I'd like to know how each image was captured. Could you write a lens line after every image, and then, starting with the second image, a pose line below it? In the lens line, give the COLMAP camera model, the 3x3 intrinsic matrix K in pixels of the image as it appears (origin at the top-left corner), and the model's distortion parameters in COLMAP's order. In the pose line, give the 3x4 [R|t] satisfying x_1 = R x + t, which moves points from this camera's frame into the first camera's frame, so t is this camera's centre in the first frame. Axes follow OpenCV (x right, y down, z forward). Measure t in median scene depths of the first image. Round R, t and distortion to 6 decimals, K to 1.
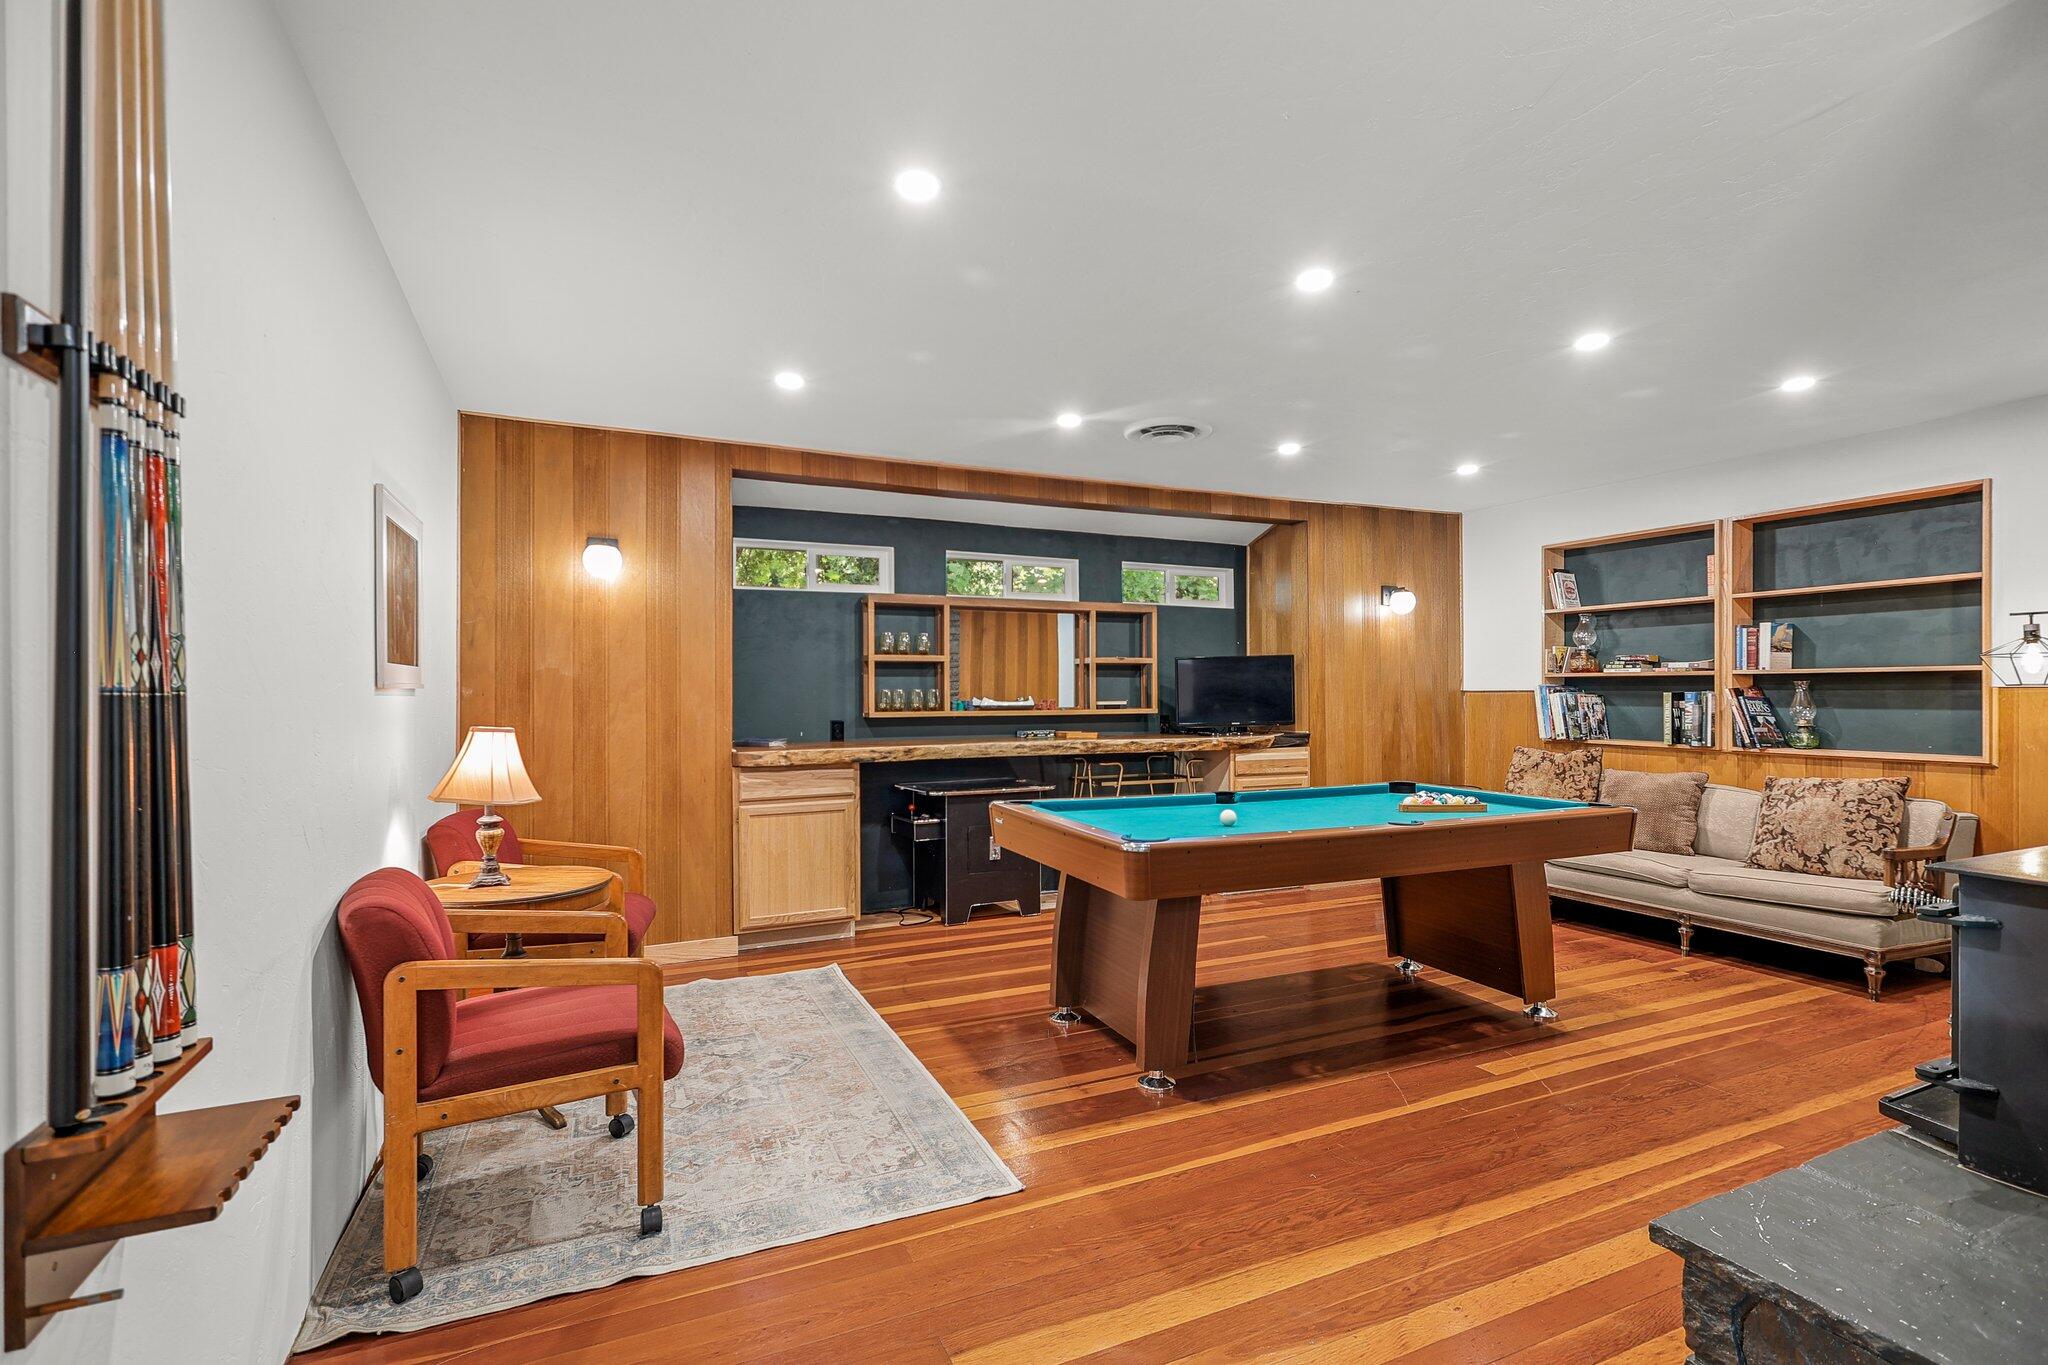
lens RADIAL K [[981.3, 0, 1011.2], [0, 981.3, 669.3], [0, 0, 1]] dist [0.000072, 0.001144]
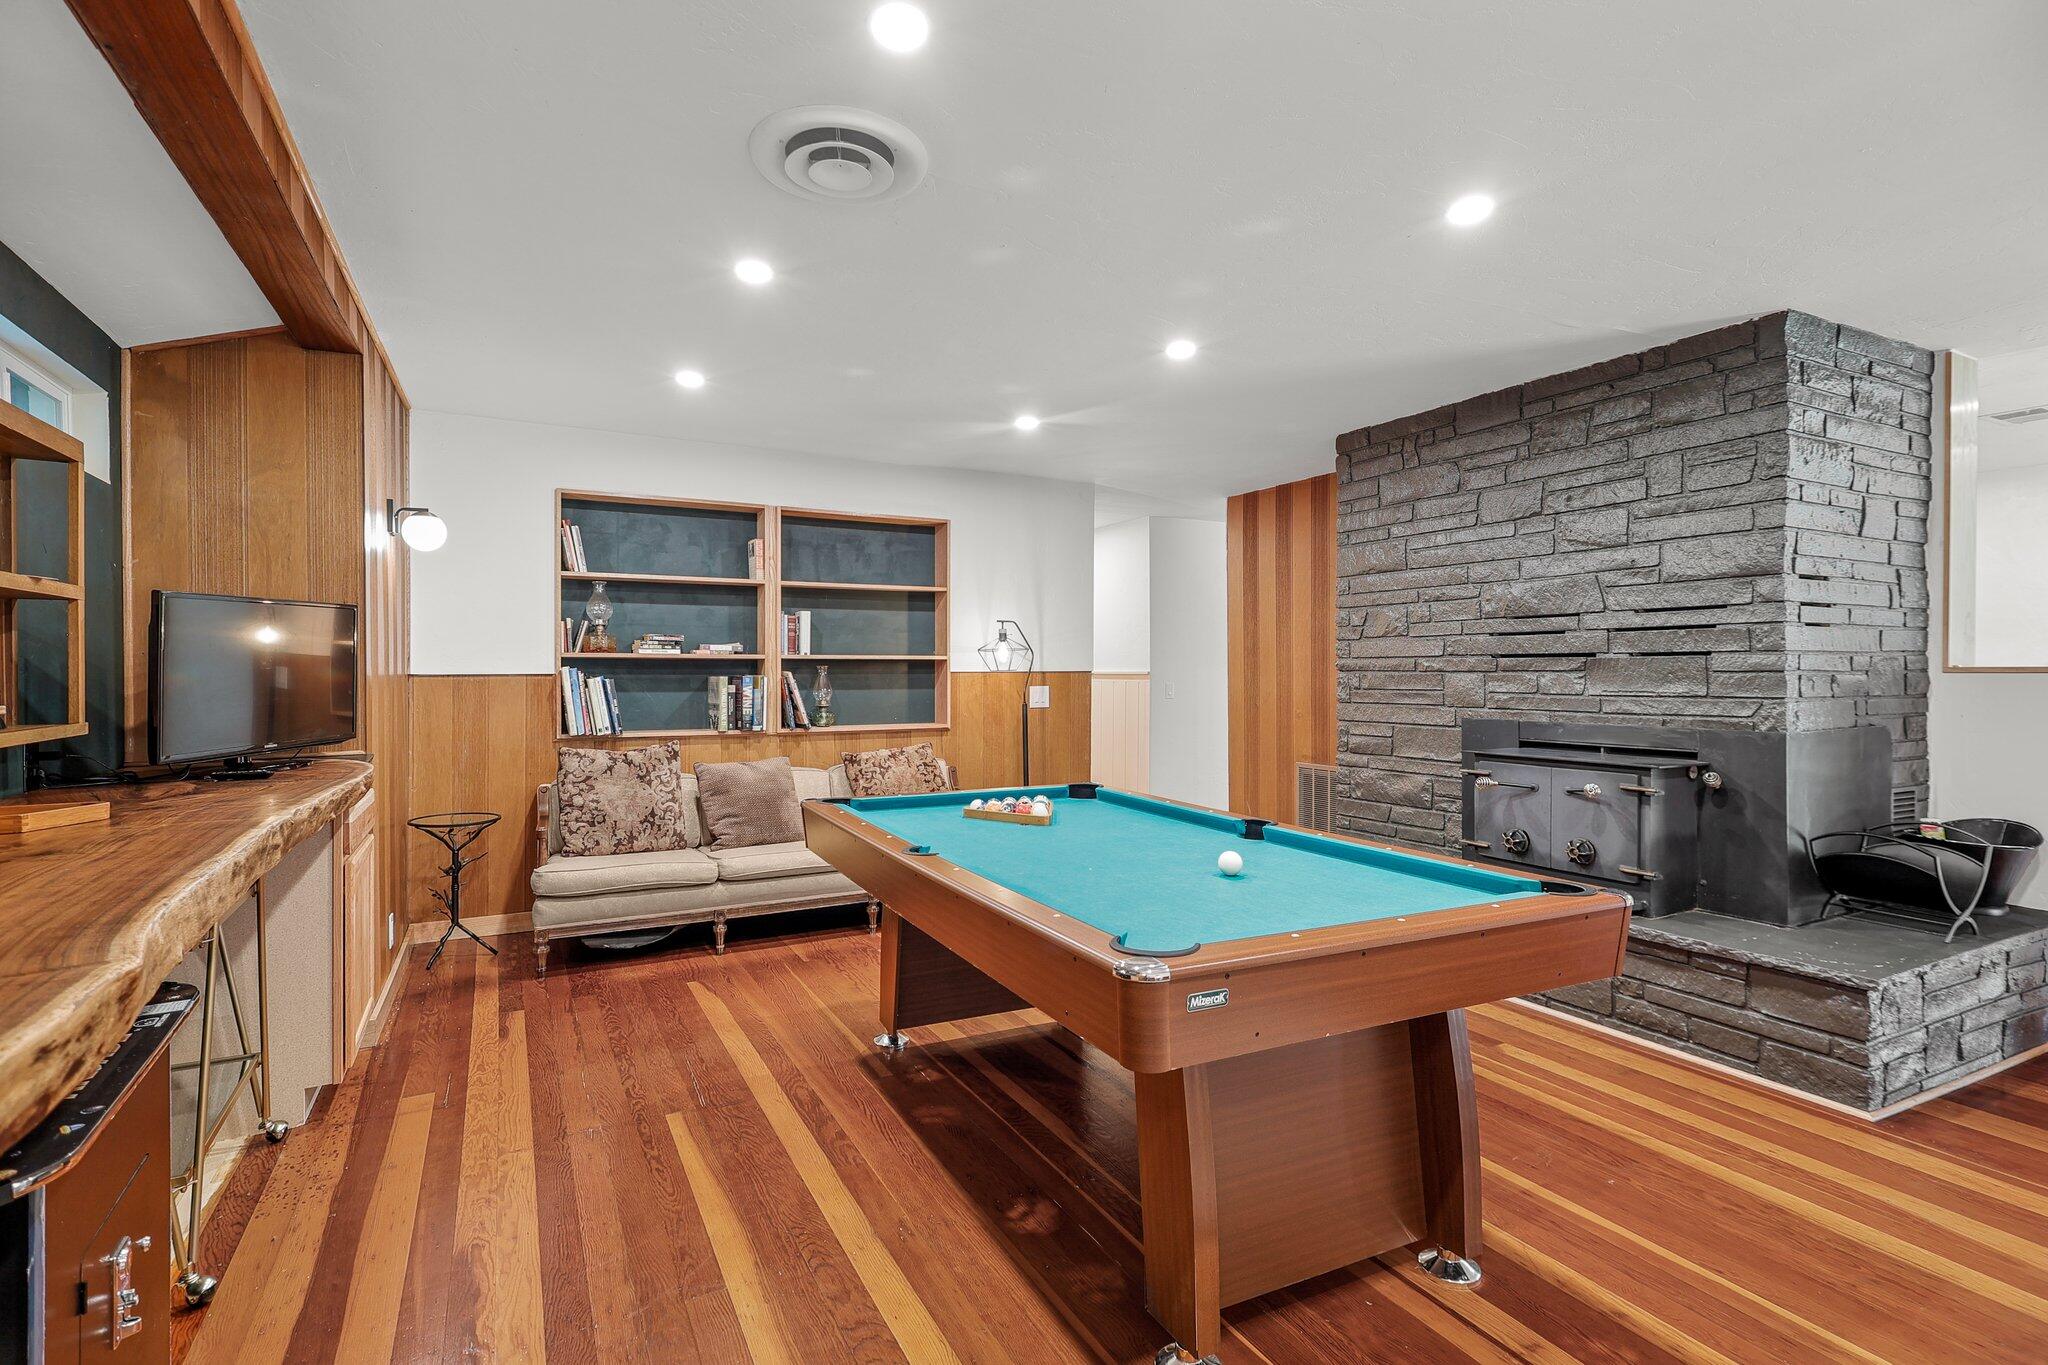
lens RADIAL K [[962.5, 0, 1020.9], [0, 962.5, 688.3], [0, 0, 1]] dist [0.001890, -0.000324]
pose [[-0.070907, -0.015244, 0.997366, -0.291513], [-0.022592, 0.999651, 0.013673, 0.016672], [-0.997227, -0.021563, -0.071227, 0.825486]]
